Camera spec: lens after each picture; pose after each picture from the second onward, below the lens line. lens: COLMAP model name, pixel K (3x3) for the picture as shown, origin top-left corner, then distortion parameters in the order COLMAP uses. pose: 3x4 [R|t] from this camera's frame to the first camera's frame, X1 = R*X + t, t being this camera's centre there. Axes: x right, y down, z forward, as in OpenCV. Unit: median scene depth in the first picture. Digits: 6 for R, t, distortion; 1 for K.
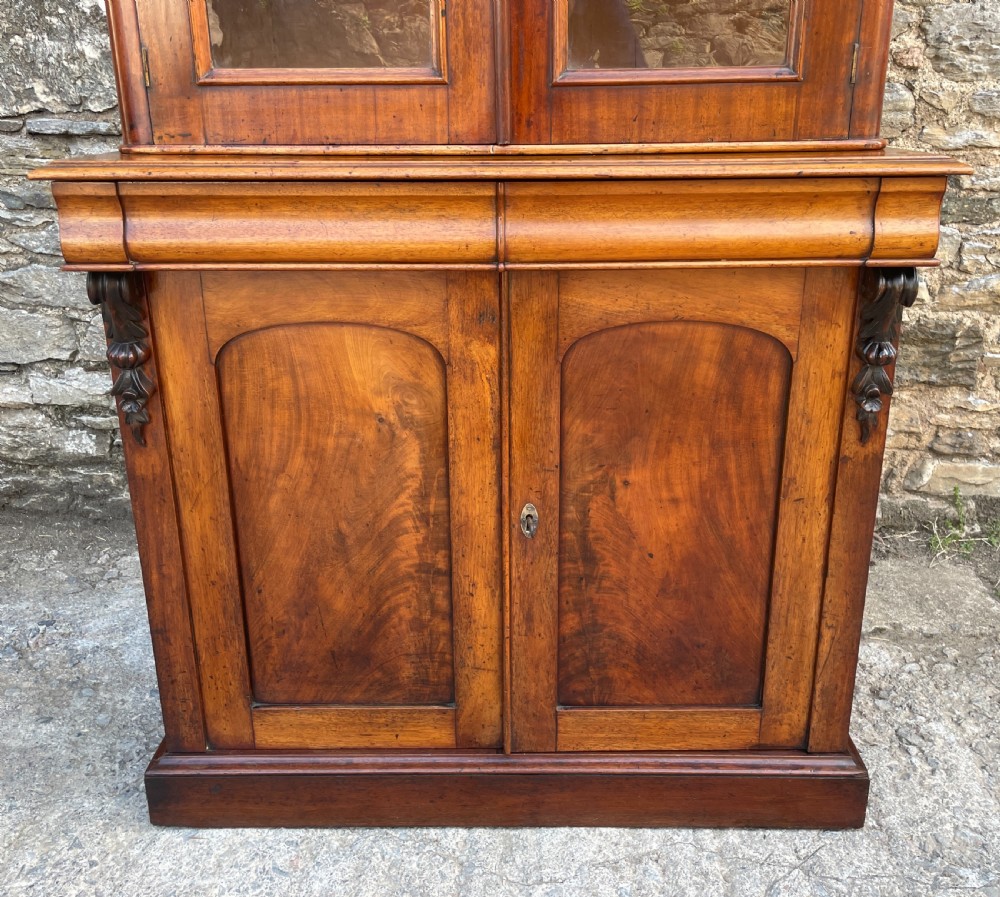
lens RADIAL K [[929.8, 0, 511.3], [0, 929.8, 399.4], [0, 0, 1]] dist [0.069861, -0.074968]
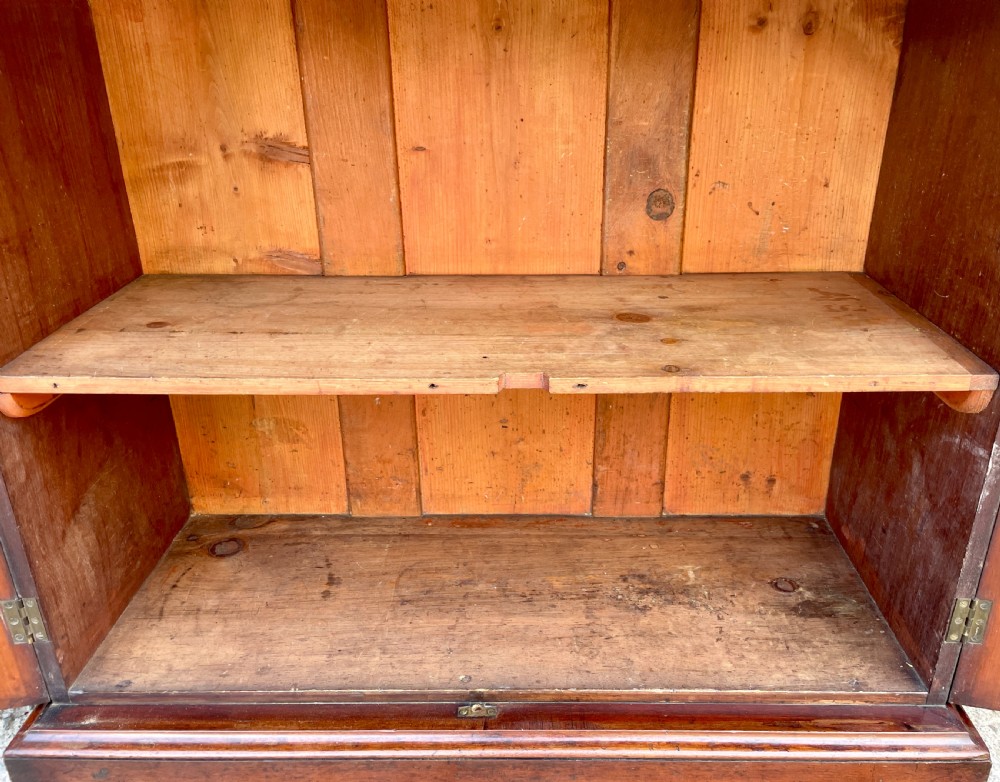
lens RADIAL K [[810.9, 0, 528.0], [0, 810.9, 389.6], [0, 0, 1]] dist [0.002550, -0.000815]
pose [[0.999994, 0.002304, 0.002445, 0.016872], [-0.002523, 0.995558, 0.094115, 0.056385], [-0.002217, -0.094120, 0.995558, 0.407942]]
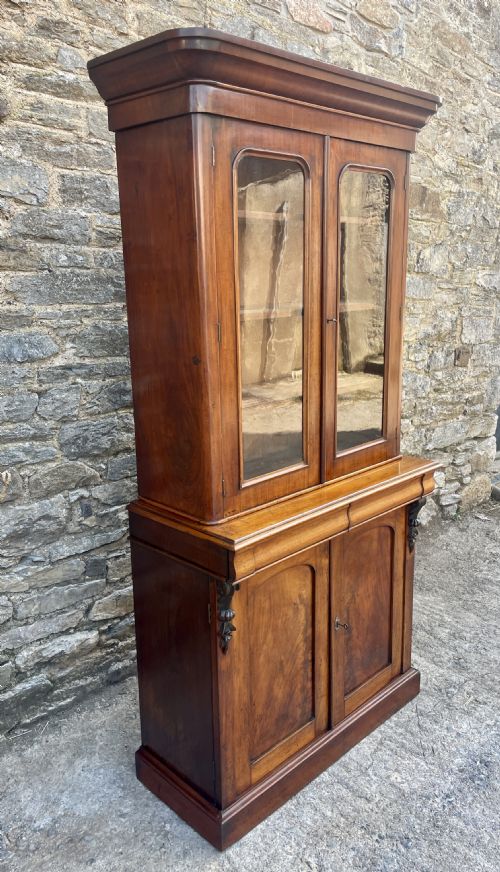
lens RADIAL K [[677.1, 0, 256.3], [0, 677.1, 427.8], [0, 0, 1]] dist [0.092662, -0.122334]
pose [[0.701210, -0.167936, 0.692894, -1.222809], [0.238979, 0.971003, -0.006507, -0.389780], [-0.671710, 0.170150, 0.721010, -0.231770]]
